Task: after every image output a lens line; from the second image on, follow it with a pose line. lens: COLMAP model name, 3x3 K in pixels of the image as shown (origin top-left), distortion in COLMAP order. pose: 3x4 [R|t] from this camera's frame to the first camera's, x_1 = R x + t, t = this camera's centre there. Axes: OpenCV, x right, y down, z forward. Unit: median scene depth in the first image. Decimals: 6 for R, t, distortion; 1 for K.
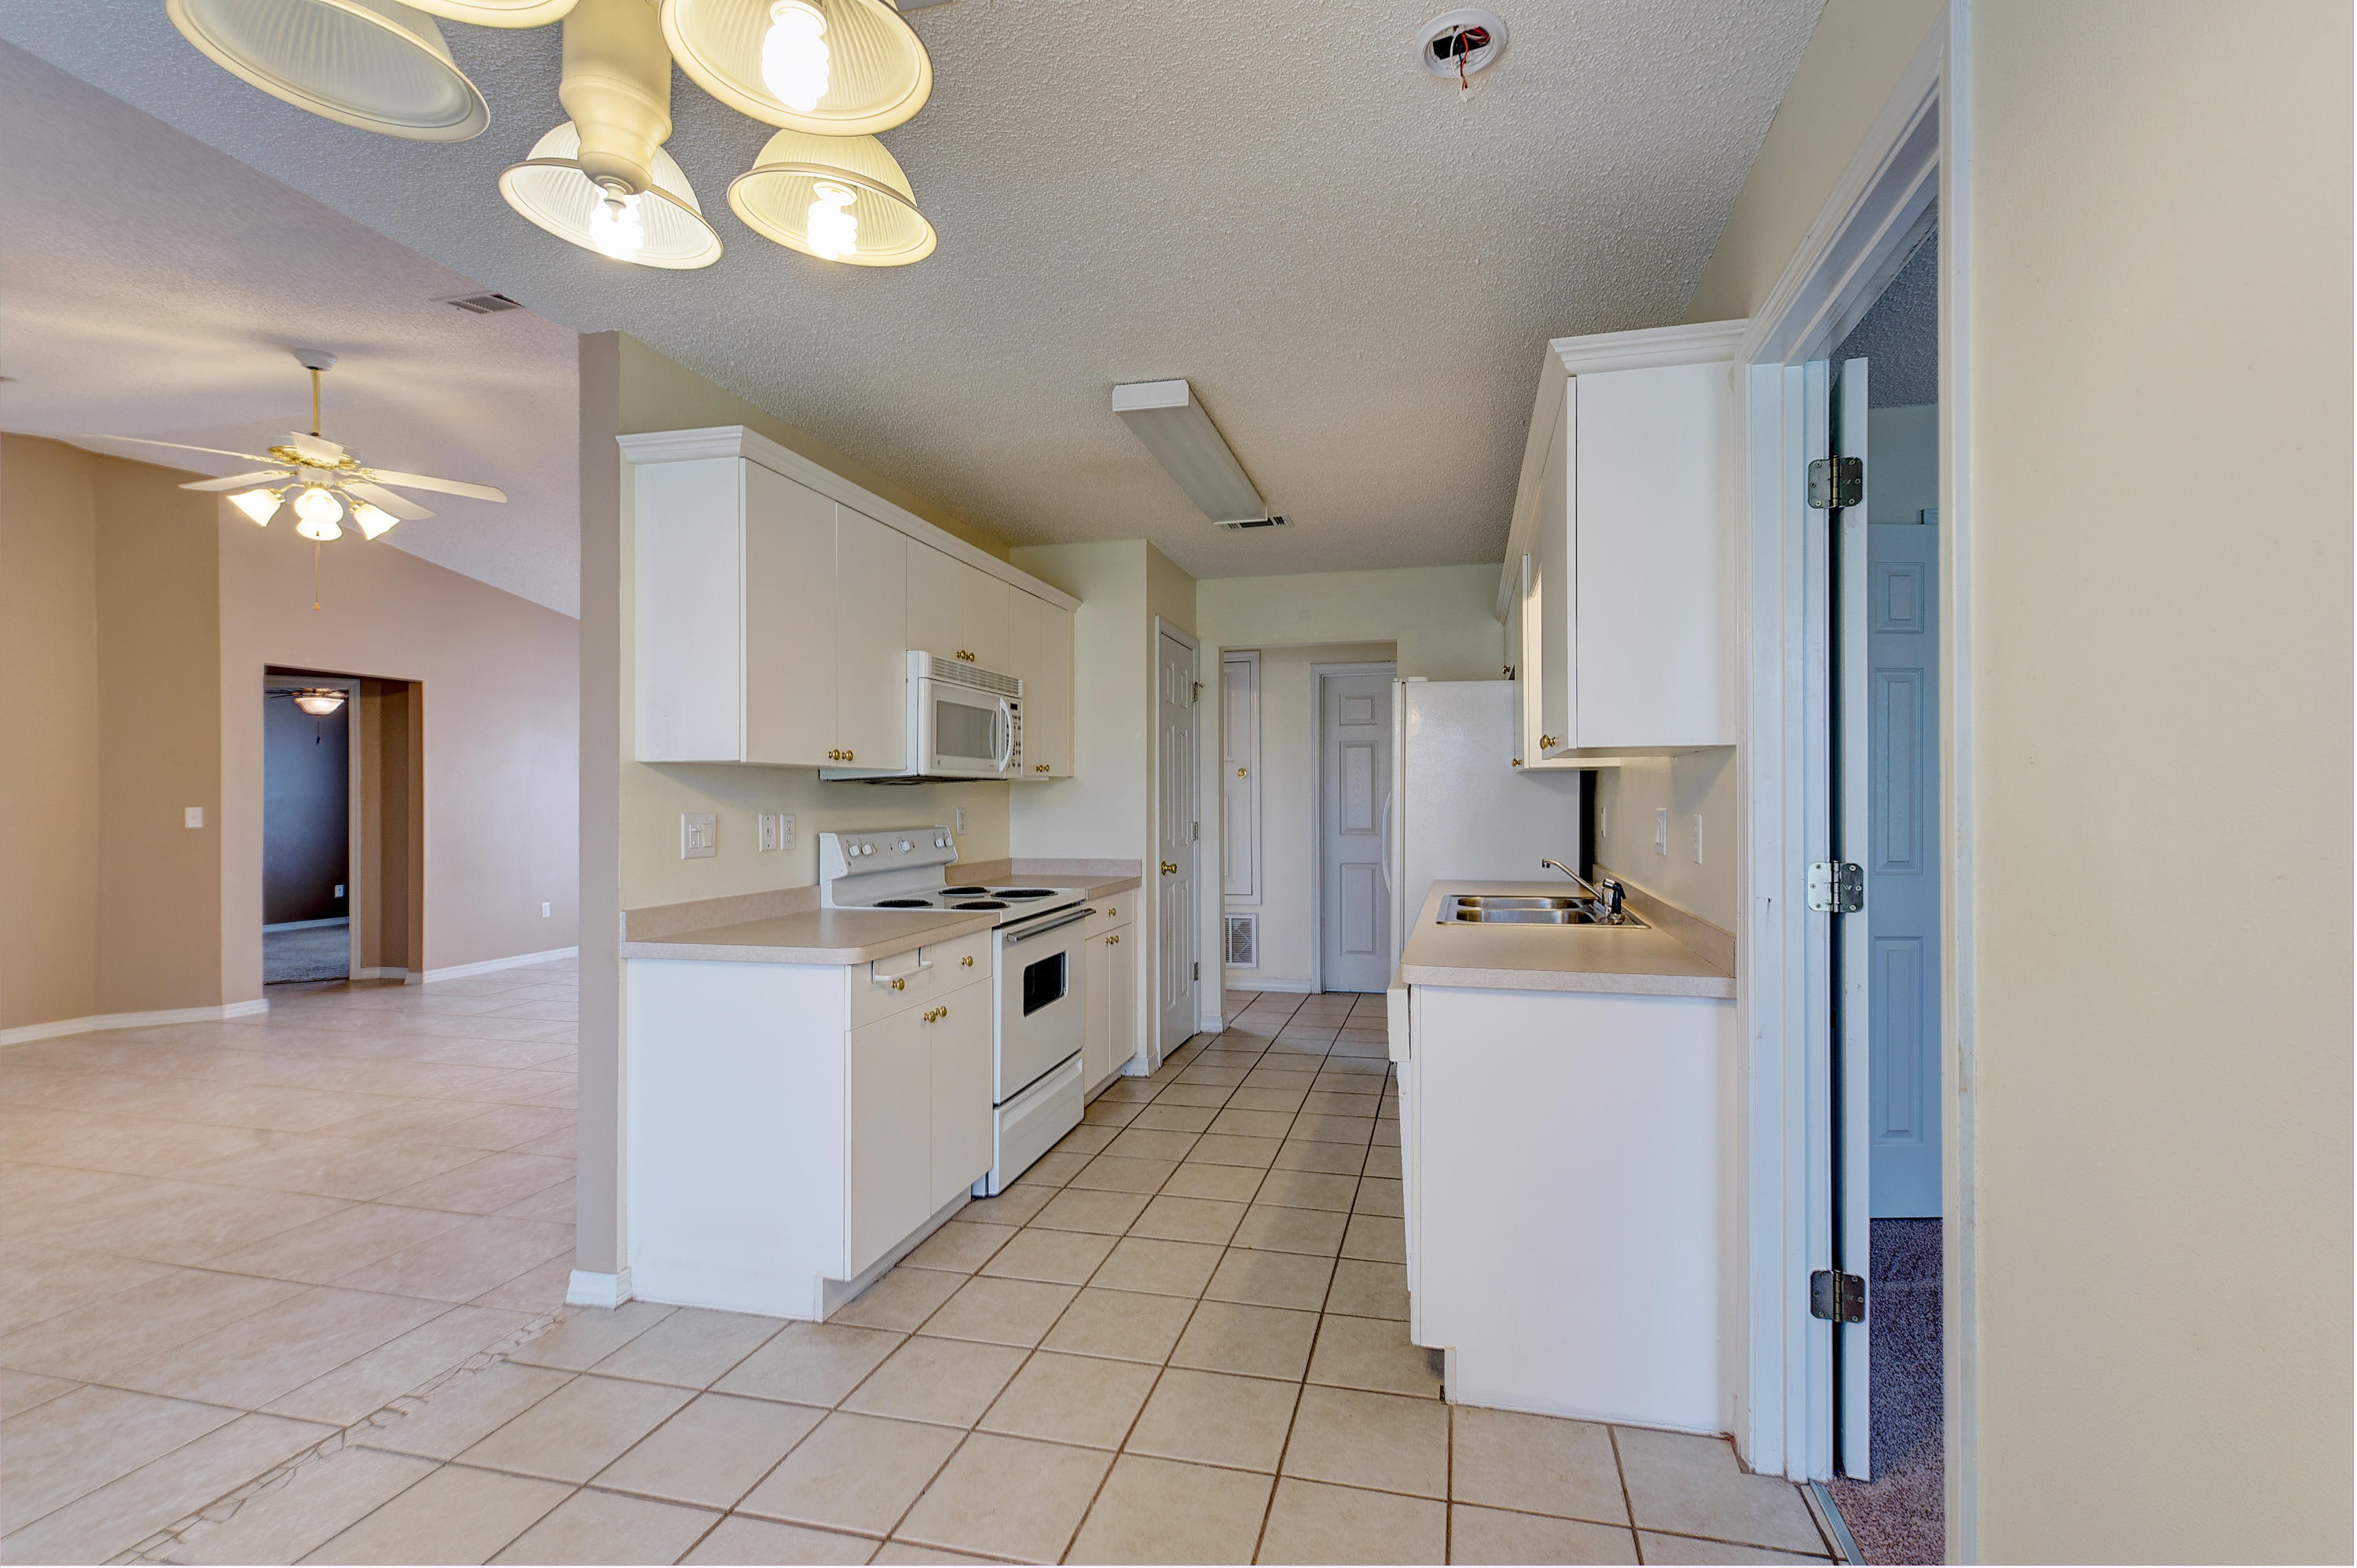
lens RADIAL K [[1025.2, 0, 1230.4], [0, 1025.2, 792.4], [0, 0, 1]] dist [0.001426, -0.000545]
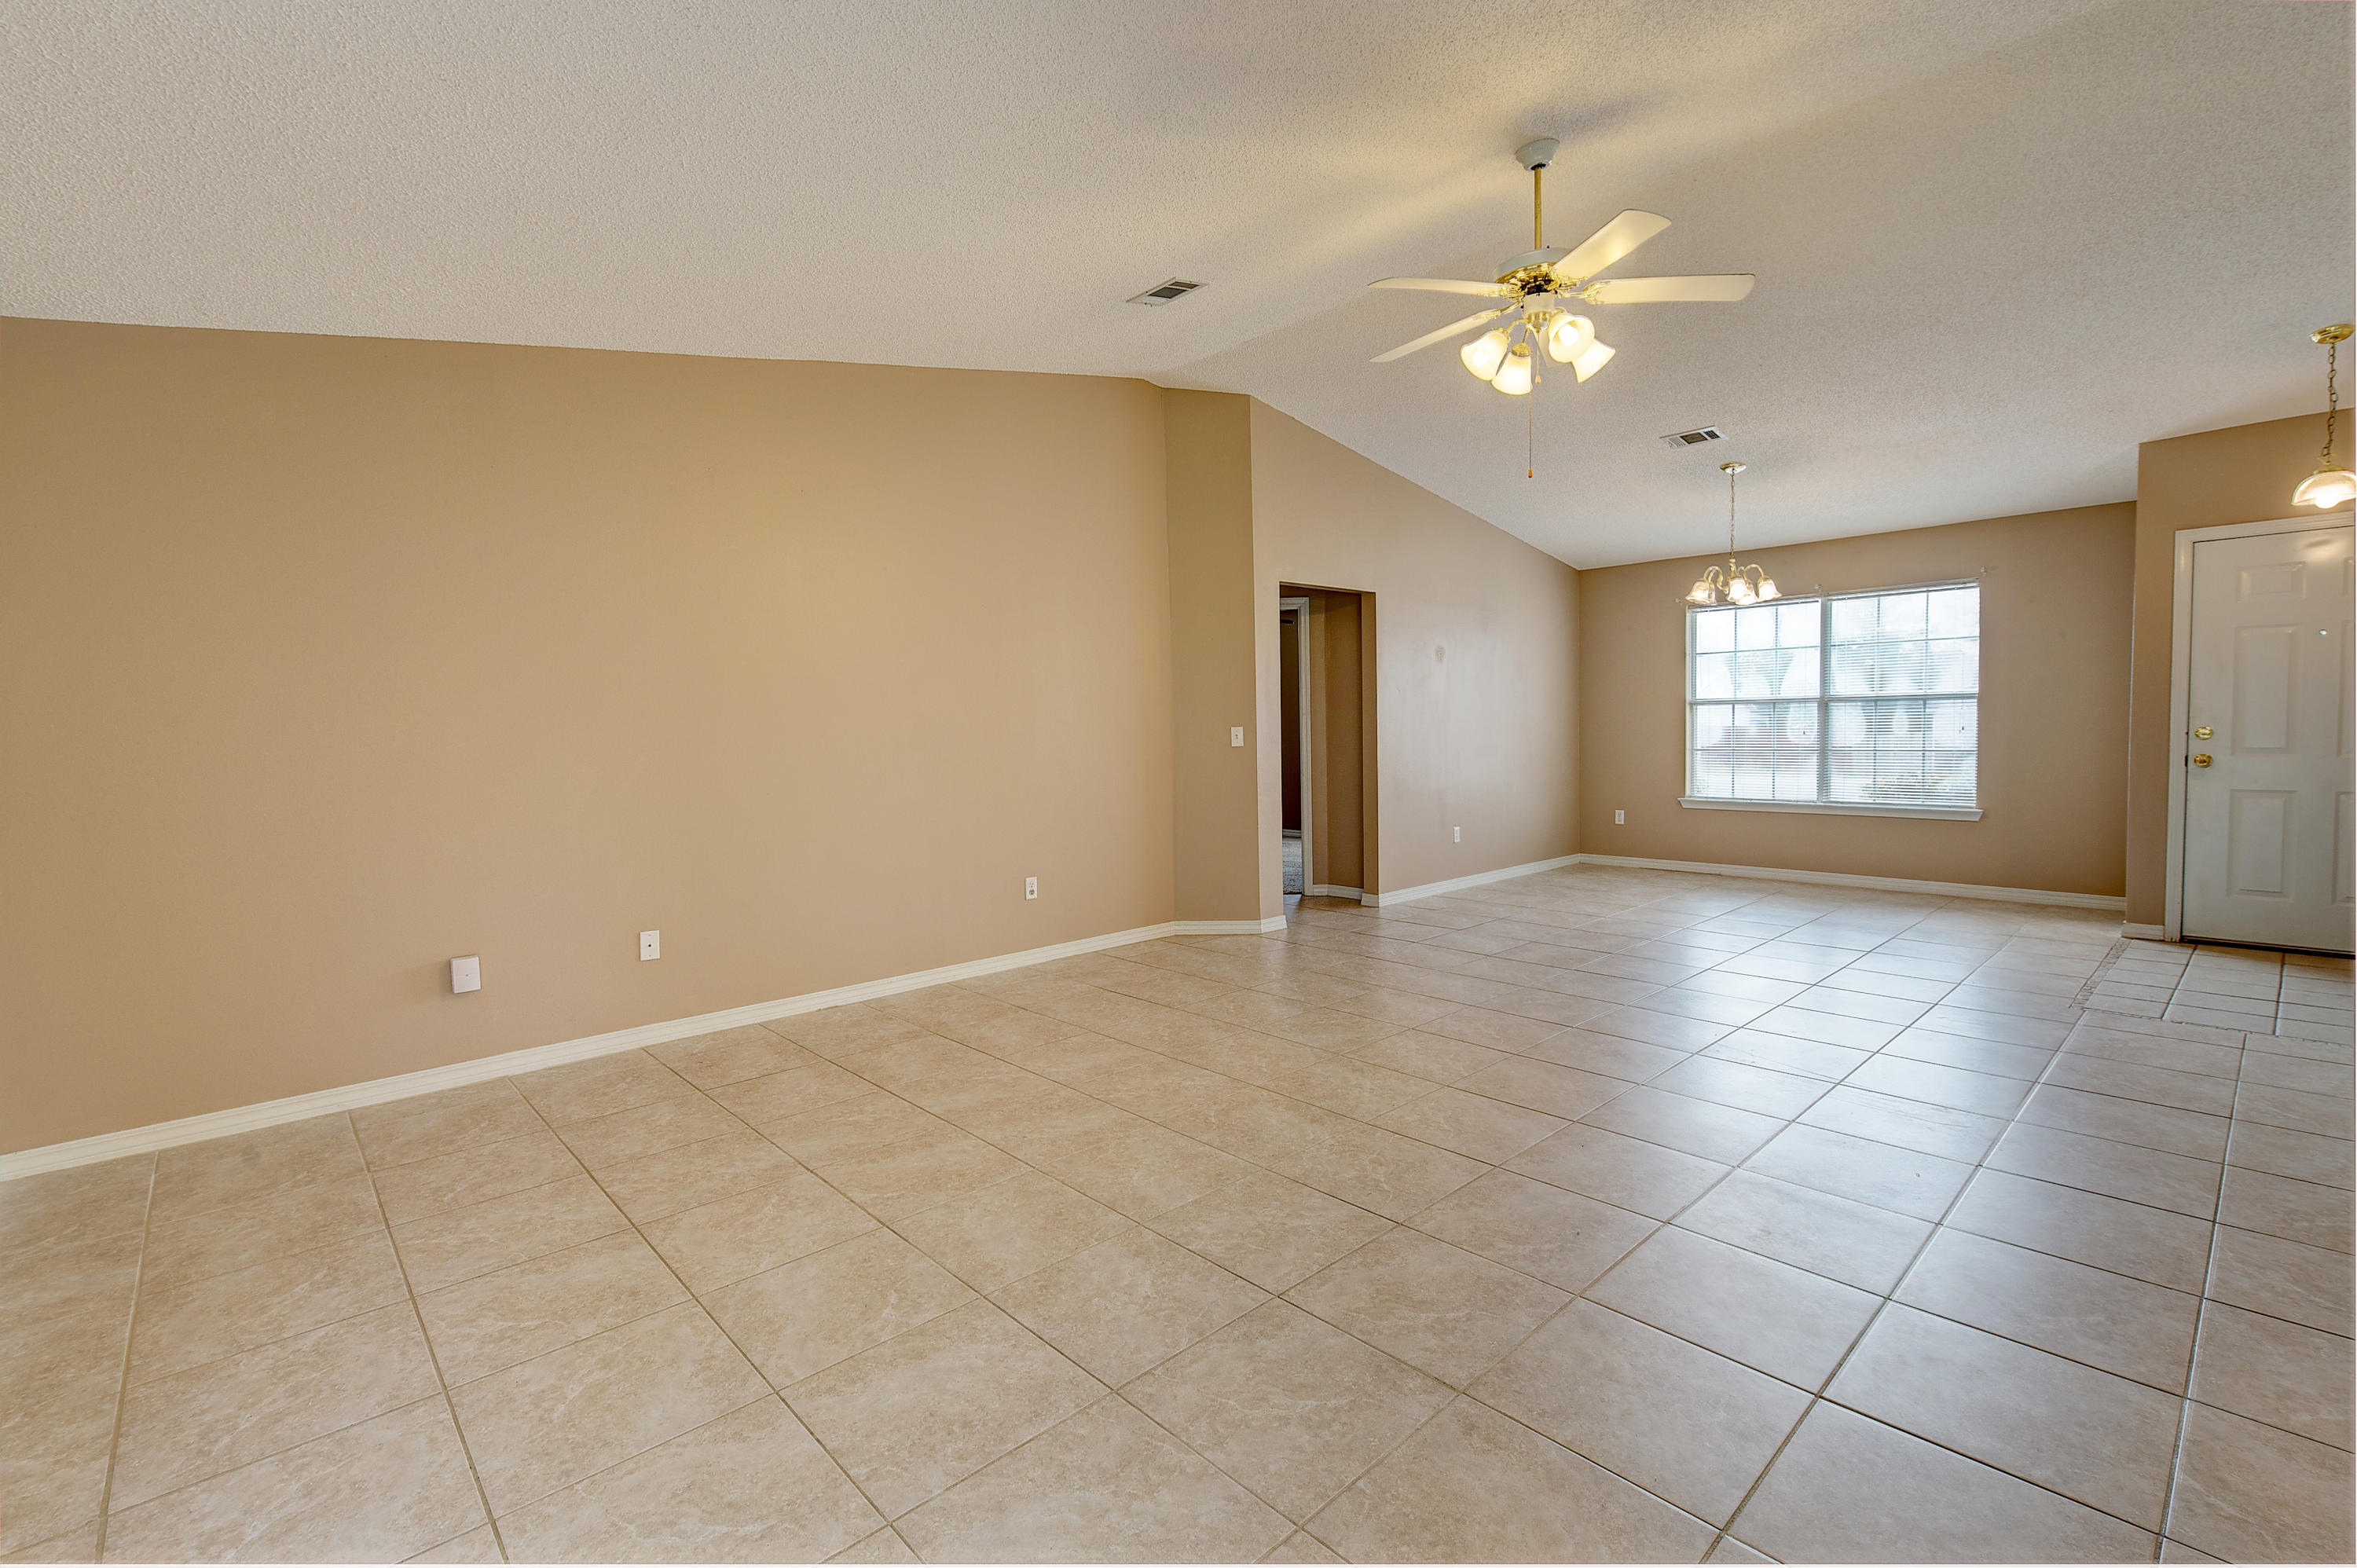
lens RADIAL K [[1039.4, 0, 1178.5], [0, 1039.4, 784.0], [0, 0, 1]] dist [-0.000443, -0.000525]
pose [[0.825639, 0.019618, -0.563857, -0.678208], [0.020527, 0.997689, 0.064768, 0.005076], [0.563825, -0.065049, 0.823329, 0.155496]]
